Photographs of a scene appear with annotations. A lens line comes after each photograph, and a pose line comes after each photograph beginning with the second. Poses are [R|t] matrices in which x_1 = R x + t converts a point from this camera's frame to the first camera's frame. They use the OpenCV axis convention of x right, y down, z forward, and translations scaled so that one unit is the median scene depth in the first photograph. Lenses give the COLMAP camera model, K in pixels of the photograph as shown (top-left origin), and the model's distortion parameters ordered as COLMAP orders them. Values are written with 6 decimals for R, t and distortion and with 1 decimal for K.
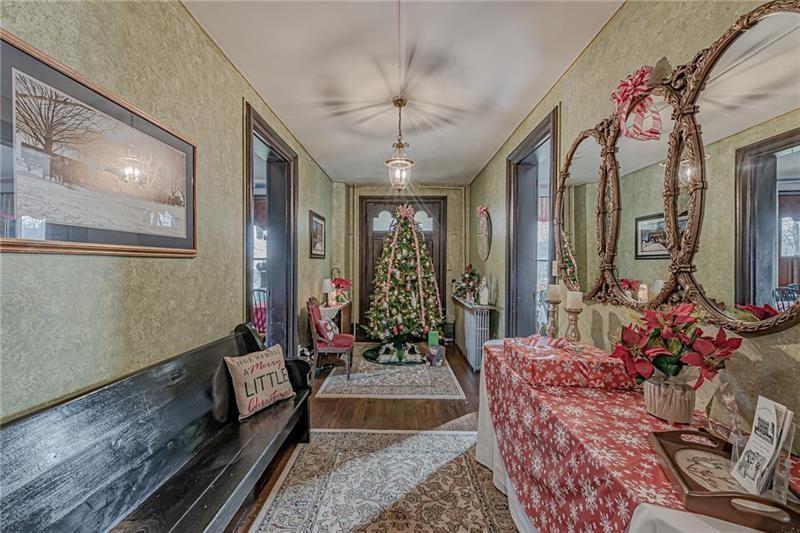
lens RADIAL K [[317.9, 0, 400.0], [0, 317.9, 266.5], [0, 0, 1]] dist [0.012956, -0.000445]
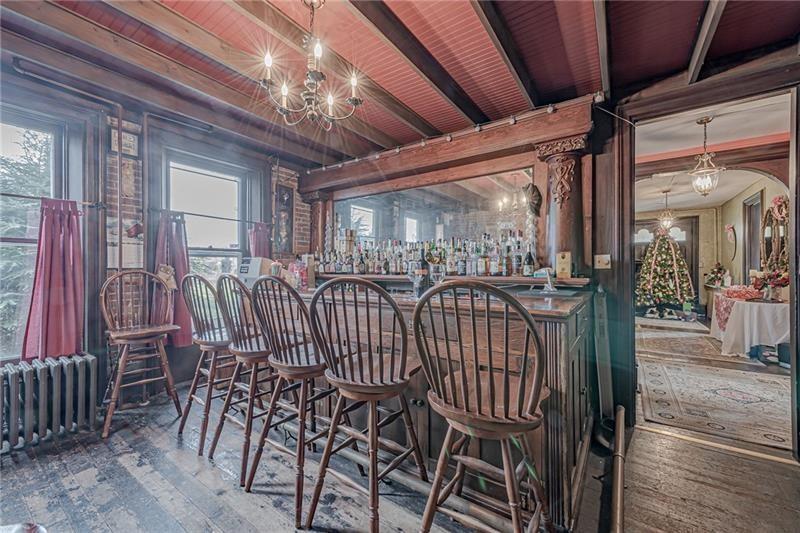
lens RADIAL K [[317.9, 0, 400.0], [0, 317.9, 266.5], [0, 0, 1]] dist [0.012956, -0.000445]
pose [[0.813984, -0.005418, -0.580863, -0.138612], [0.001453, 0.999972, -0.007292, 0.020985], [0.580886, 0.005091, 0.813969, -1.224418]]
